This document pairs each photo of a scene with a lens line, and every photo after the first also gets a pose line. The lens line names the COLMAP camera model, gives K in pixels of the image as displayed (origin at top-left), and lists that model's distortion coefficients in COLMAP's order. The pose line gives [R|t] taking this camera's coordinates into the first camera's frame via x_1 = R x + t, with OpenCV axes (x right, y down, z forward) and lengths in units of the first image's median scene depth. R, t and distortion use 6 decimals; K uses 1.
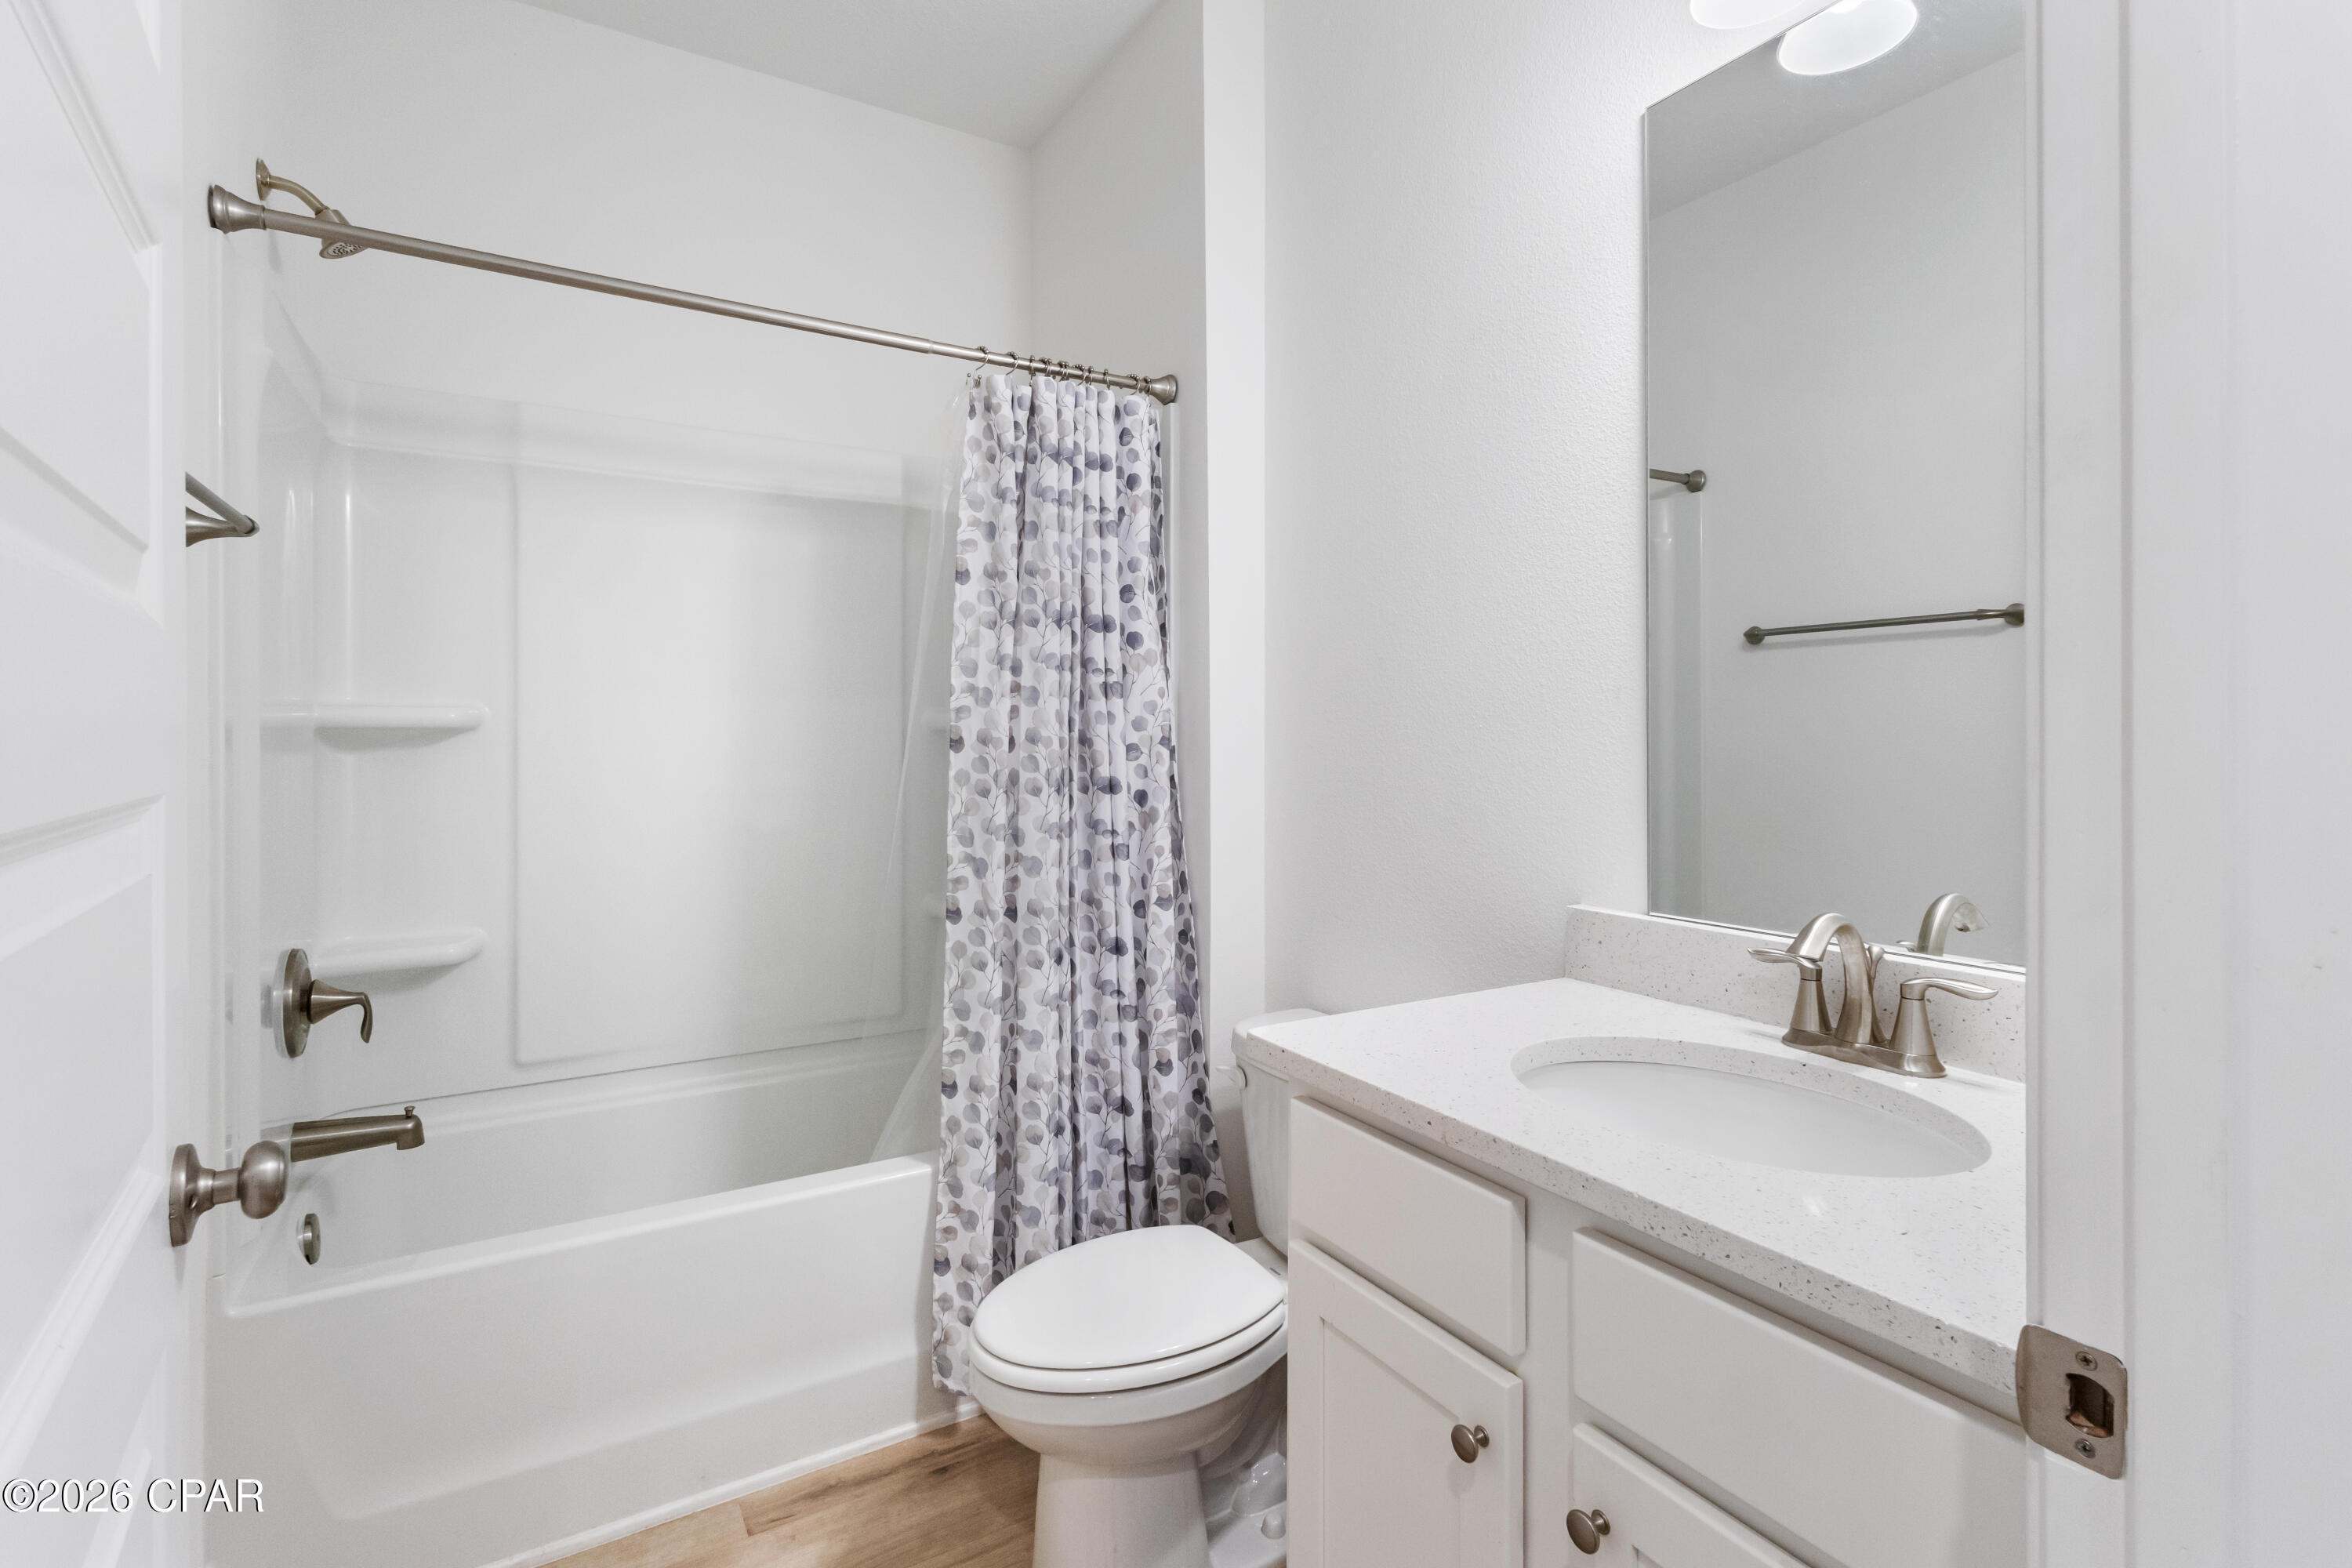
lens RADIAL K [[1109.8, 0, 1175.0], [0, 1109.8, 764.9], [0, 0, 1]] dist [0.013924, 0.000231]
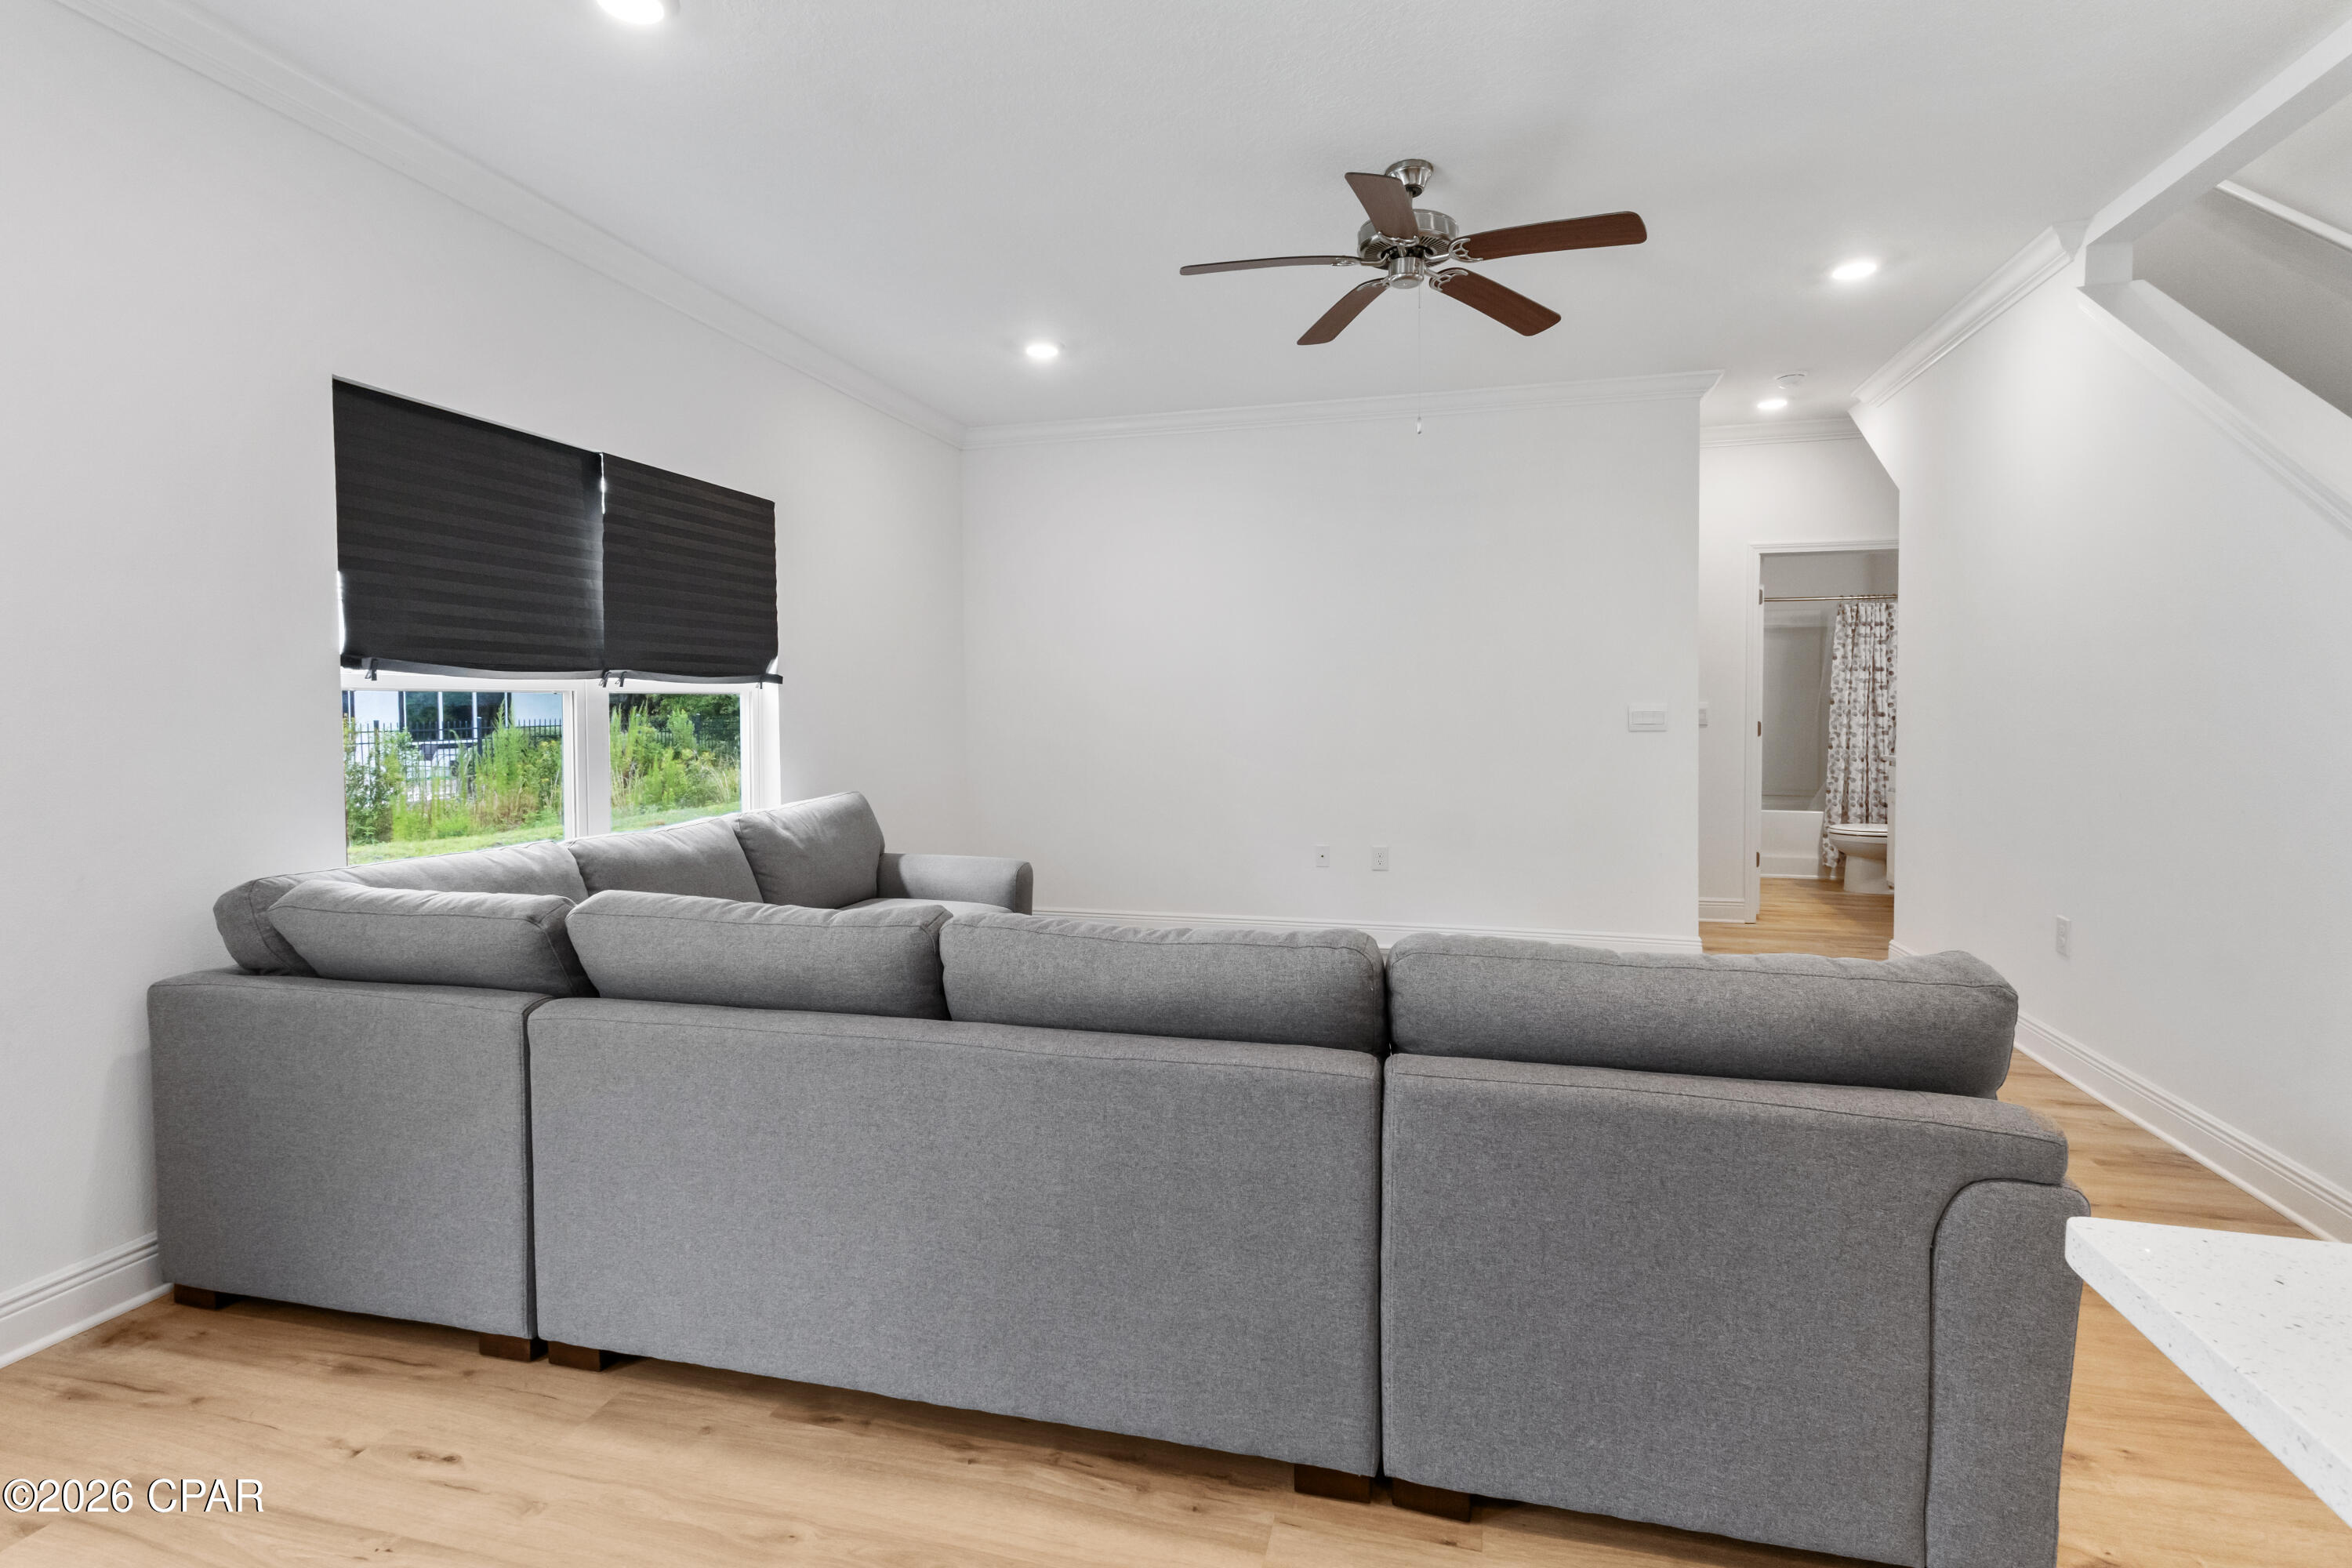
lens RADIAL K [[1109.8, 0, 1175.0], [0, 1109.8, 719.6], [0, 0, 1]] dist [0.013924, 0.000231]
pose [[0.715653, 0.010899, -0.698371, 0.850168], [-0.012206, 0.999921, 0.003097, 0.054215], [0.698349, 0.006308, 0.715729, -3.265812]]
